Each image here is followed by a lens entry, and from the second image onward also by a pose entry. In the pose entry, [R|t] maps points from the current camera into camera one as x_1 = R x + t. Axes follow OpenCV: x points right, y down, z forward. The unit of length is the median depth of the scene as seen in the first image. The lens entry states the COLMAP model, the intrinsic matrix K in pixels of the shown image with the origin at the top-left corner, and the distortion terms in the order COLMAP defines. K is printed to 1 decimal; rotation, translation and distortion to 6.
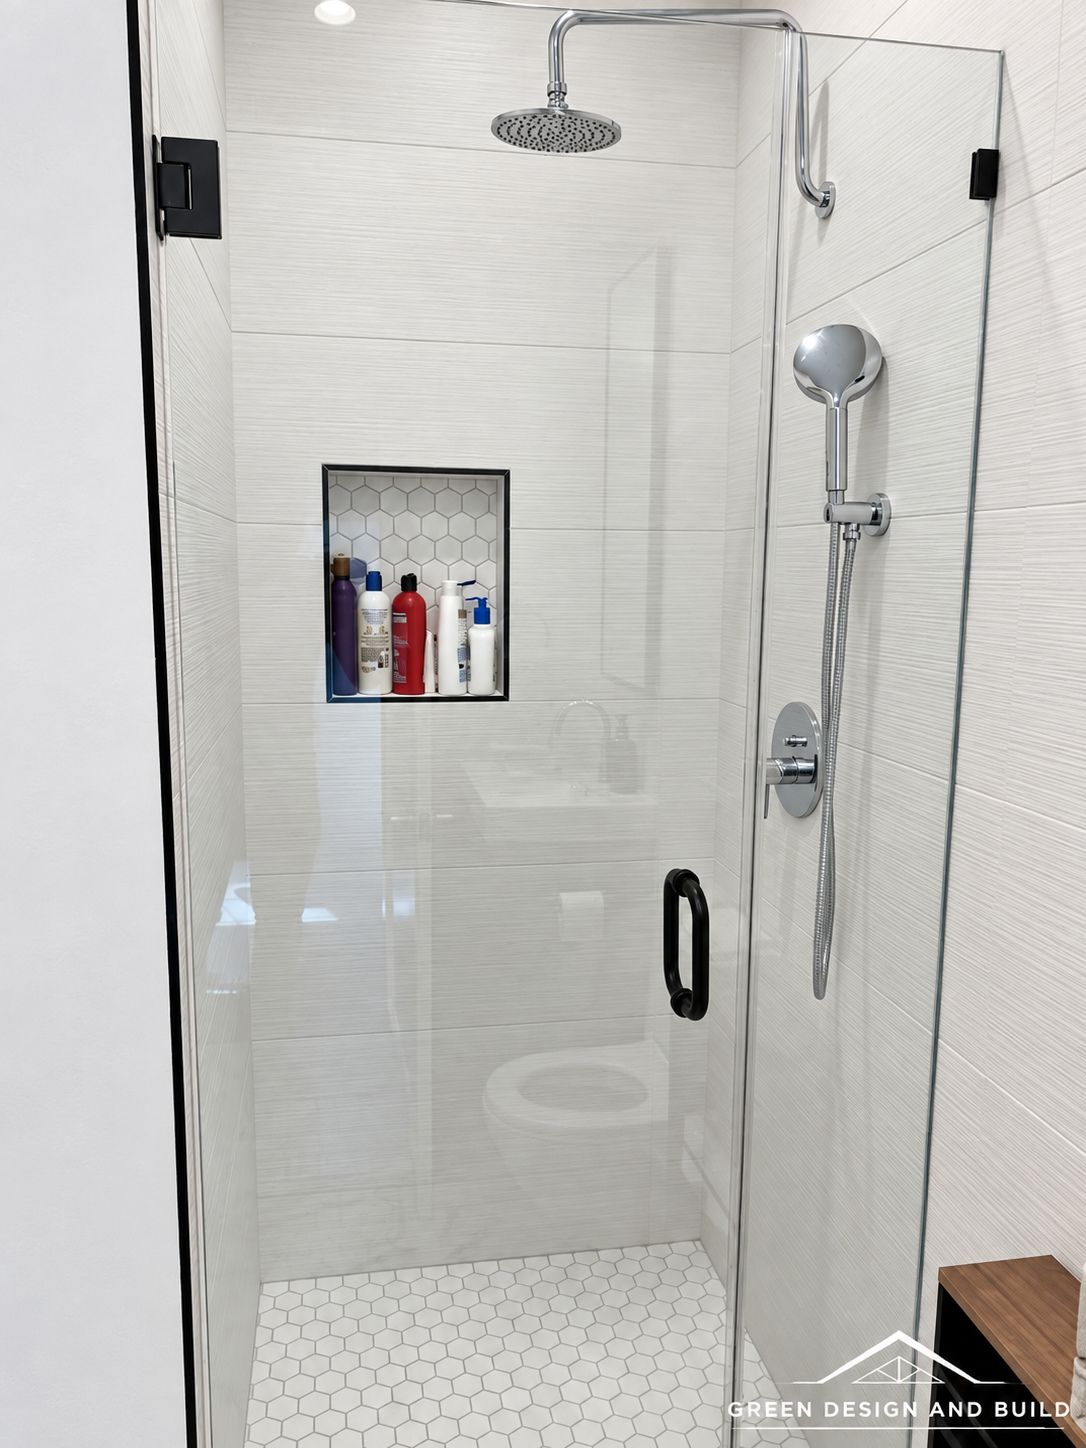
lens RADIAL K [[1108.7, 0, 521.9], [0, 1108.7, 728.0], [0, 0, 1]] dist [0.002379, -0.003506]
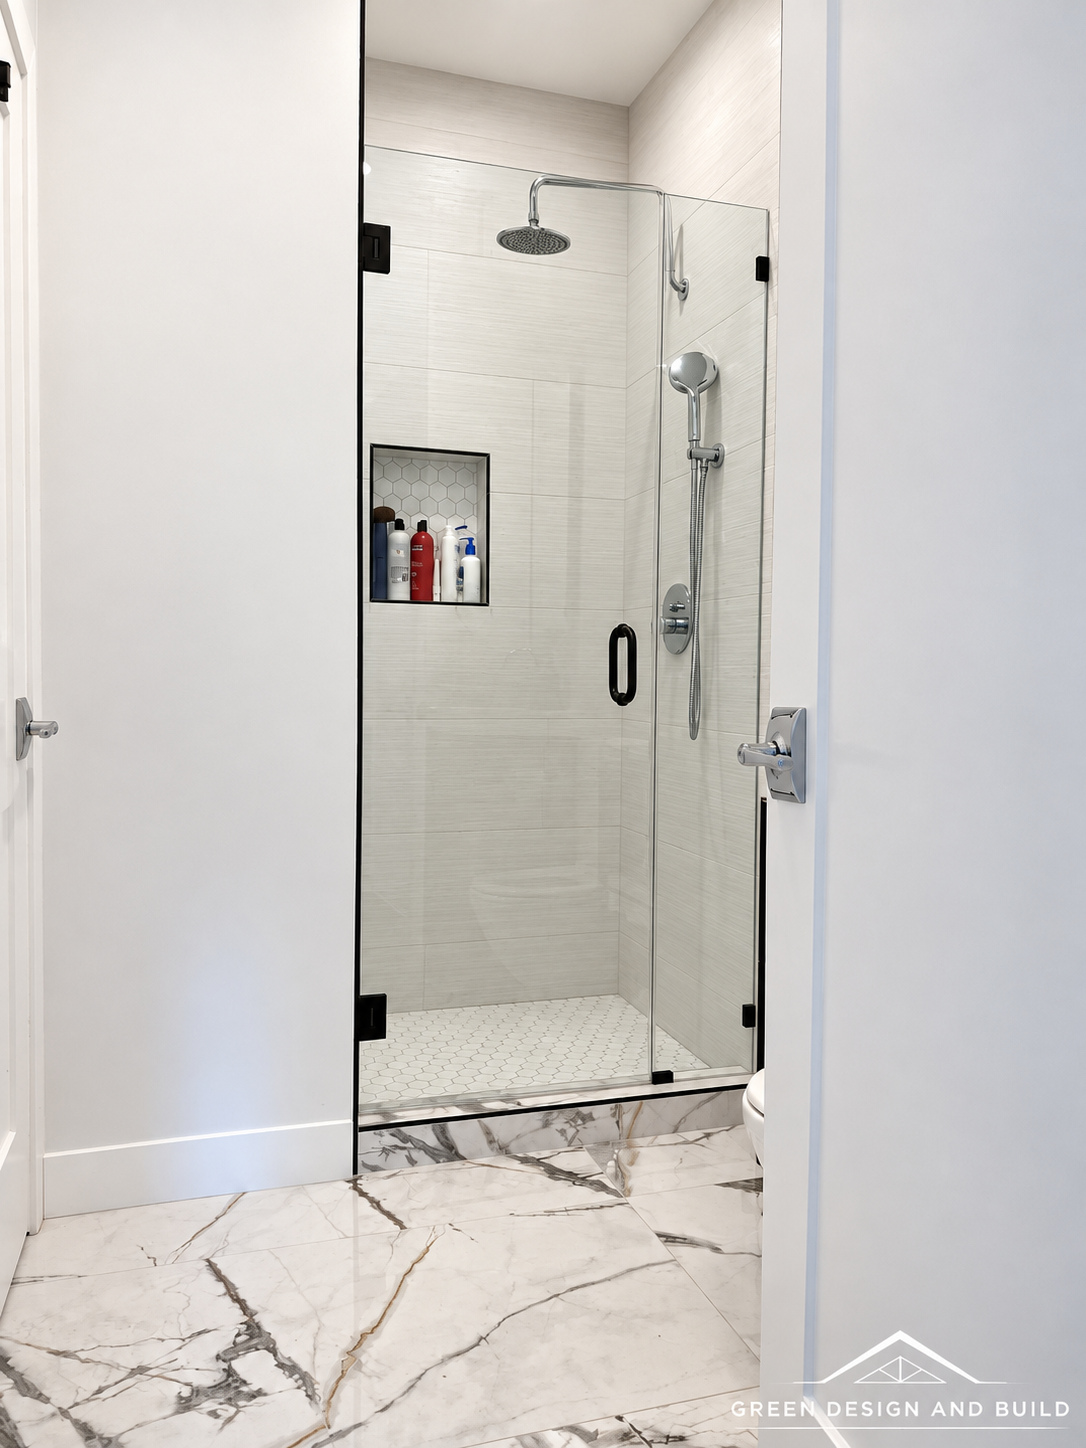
lens RADIAL K [[1108.3, 0, 550.0], [0, 1108.3, 728.3], [0, 0, 1]] dist [0.008830, -0.008081]
pose [[0.990856, -0.001508, 0.134916, -0.135635], [0.016700, 0.993619, -0.111542, 0.317763], [-0.133887, 0.112775, 0.984559, -0.483978]]
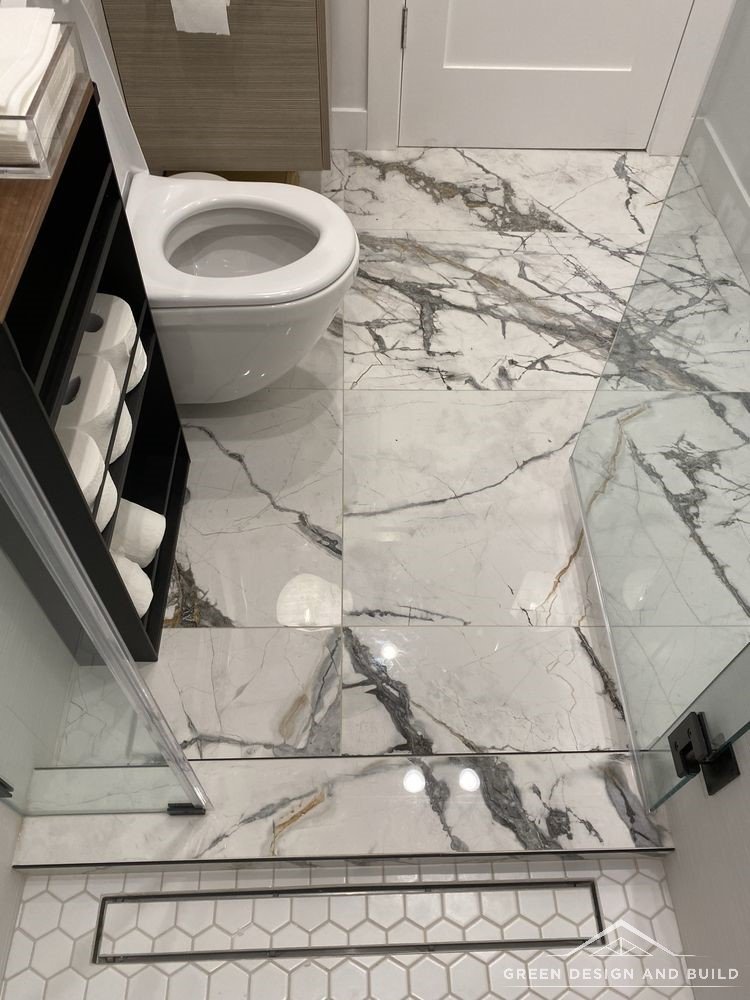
lens RADIAL K [[765.4, 0, 379.8], [0, 765.4, 502.9], [0, 0, 1]] dist [0.008830, -0.008081]
pose [[-0.988861, -0.138737, 0.053907, 0.015493], [-0.017746, 0.469488, 0.882761, 0.002383], [-0.147780, 0.871971, -0.466720, 0.764047]]
